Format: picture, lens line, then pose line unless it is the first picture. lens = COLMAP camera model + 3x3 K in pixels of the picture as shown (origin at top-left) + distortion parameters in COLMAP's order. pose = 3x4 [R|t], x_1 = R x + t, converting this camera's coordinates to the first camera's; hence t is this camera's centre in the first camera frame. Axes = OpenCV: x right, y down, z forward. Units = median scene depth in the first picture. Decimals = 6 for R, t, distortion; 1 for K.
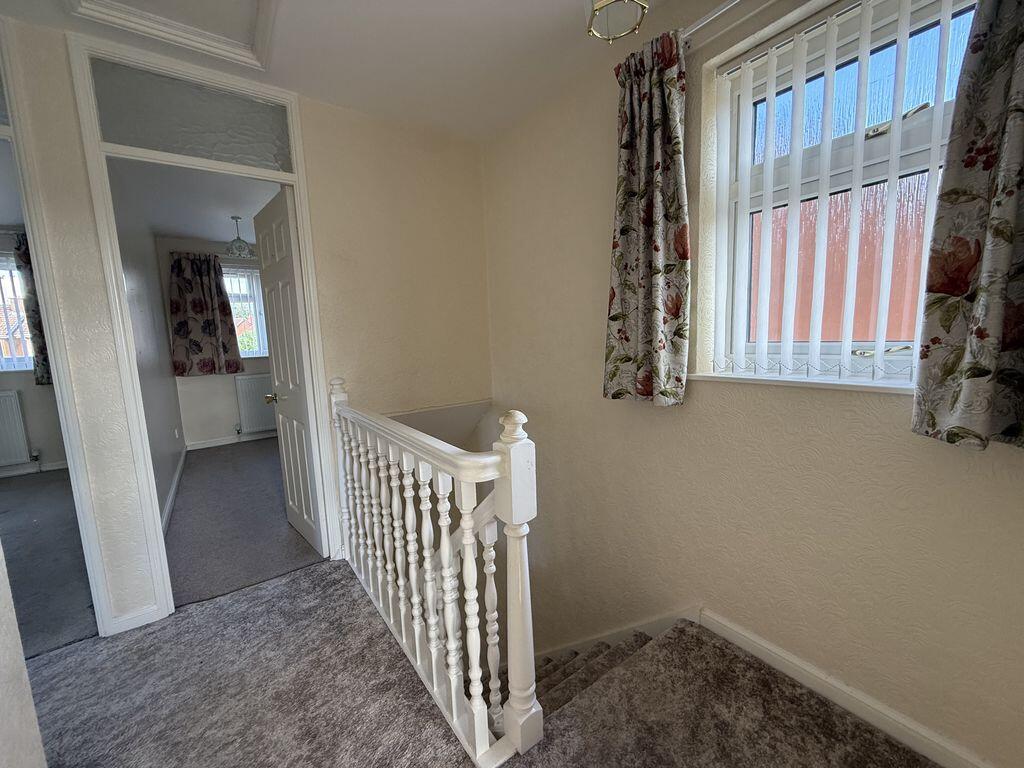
lens RADIAL K [[411.3, 0, 513.9], [0, 411.3, 383.2], [0, 0, 1]] dist [-0.002504, -0.000178]
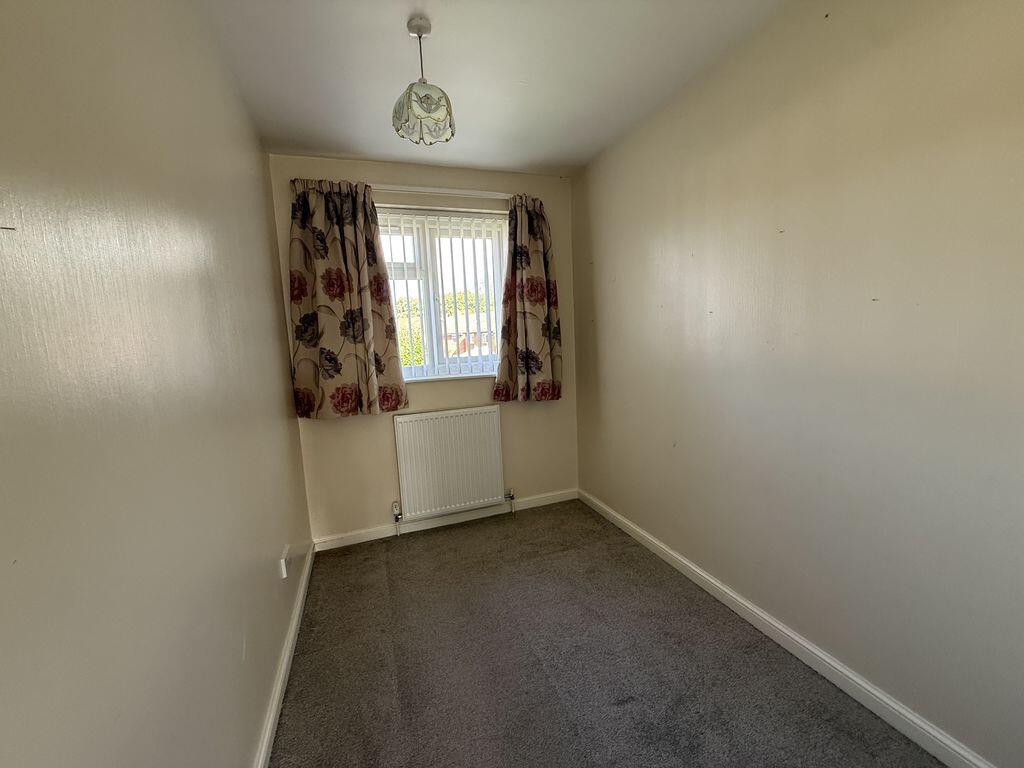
lens RADIAL K [[411.3, 0, 511.7], [0, 411.3, 385.8], [0, 0, 1]] dist [-0.002504, -0.000178]
pose [[0.962268, 0.016252, -0.271619, -0.411815], [-0.017535, 0.999844, -0.002298, -0.062267], [0.271539, 0.006974, 0.962402, 0.561667]]
